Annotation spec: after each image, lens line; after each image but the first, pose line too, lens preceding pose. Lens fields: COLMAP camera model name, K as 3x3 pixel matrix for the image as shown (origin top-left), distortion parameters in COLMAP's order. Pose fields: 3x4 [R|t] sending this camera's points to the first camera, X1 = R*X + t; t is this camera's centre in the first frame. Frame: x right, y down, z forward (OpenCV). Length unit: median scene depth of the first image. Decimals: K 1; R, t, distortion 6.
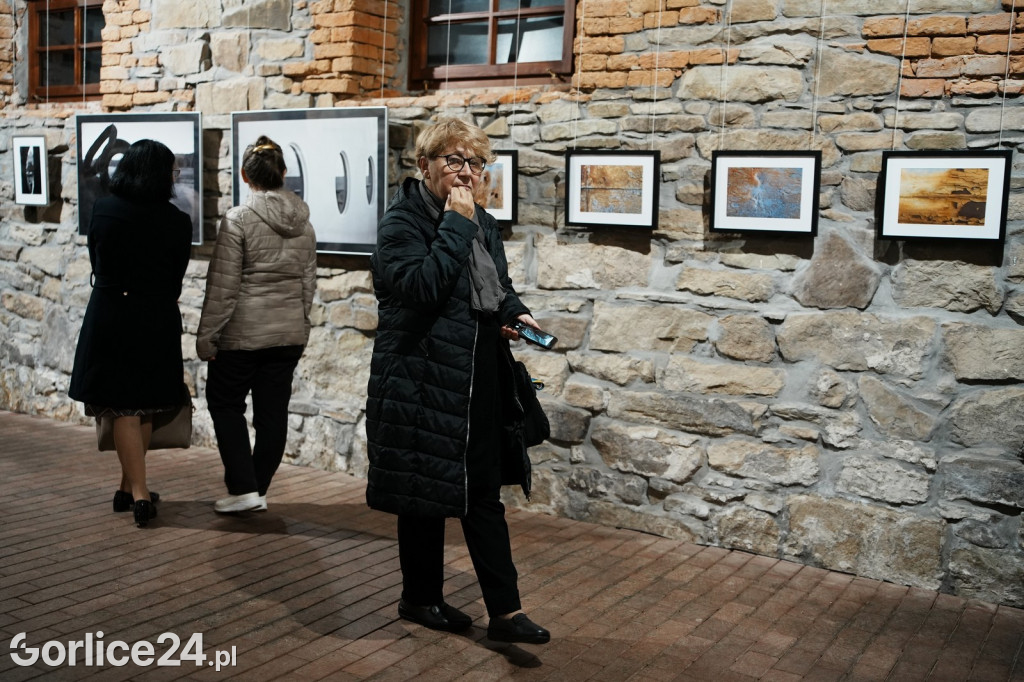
lens RADIAL K [[1077.4, 0, 512.0], [0, 1077.4, 341.0], [0, 0, 1]] dist [0.023452, 0.048023]
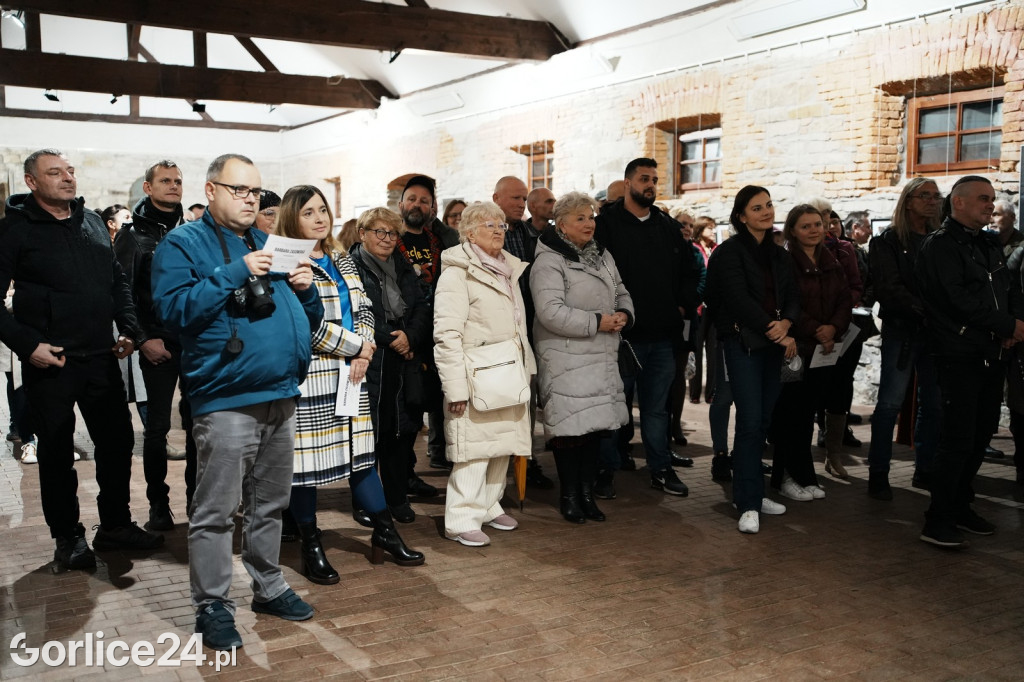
lens RADIAL K [[1077.4, 0, 512.0], [0, 1077.4, 341.0], [0, 0, 1]] dist [0.023452, 0.048023]
pose [[0.884767, -0.005174, -0.466005, 0.631415], [-0.008626, 0.999585, -0.027475, 0.122429], [0.465954, 0.028328, 0.884355, -1.063683]]
